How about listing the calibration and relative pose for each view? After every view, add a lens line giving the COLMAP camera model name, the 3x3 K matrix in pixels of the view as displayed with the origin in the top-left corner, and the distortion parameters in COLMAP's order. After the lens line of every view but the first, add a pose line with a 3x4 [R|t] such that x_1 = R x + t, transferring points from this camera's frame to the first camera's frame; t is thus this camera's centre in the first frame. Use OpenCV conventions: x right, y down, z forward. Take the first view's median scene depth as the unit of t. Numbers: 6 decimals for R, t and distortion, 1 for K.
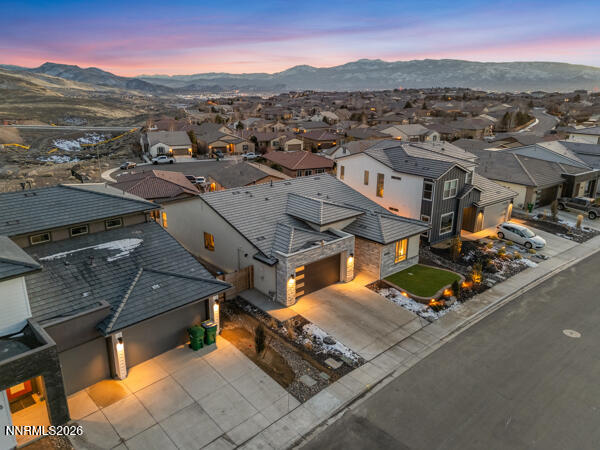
lens RADIAL K [[447.2, 0, 299.5], [0, 447.2, 225.0], [0, 0, 1]] dist [0.044036, -0.005114]
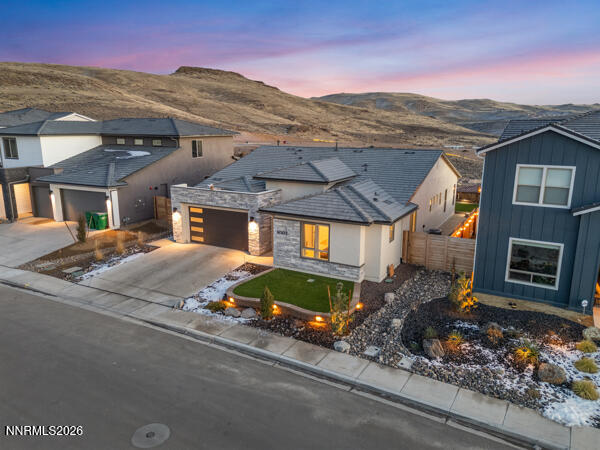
lens RADIAL K [[447.2, 0, 299.6], [0, 447.2, 225.3], [0, 0, 1]] dist [0.044036, -0.005114]
pose [[0.331057, 0.203142, -0.921485, 0.920764], [-0.284874, 0.952503, 0.107635, -0.031179], [0.899582, 0.226874, 0.373202, 0.846912]]
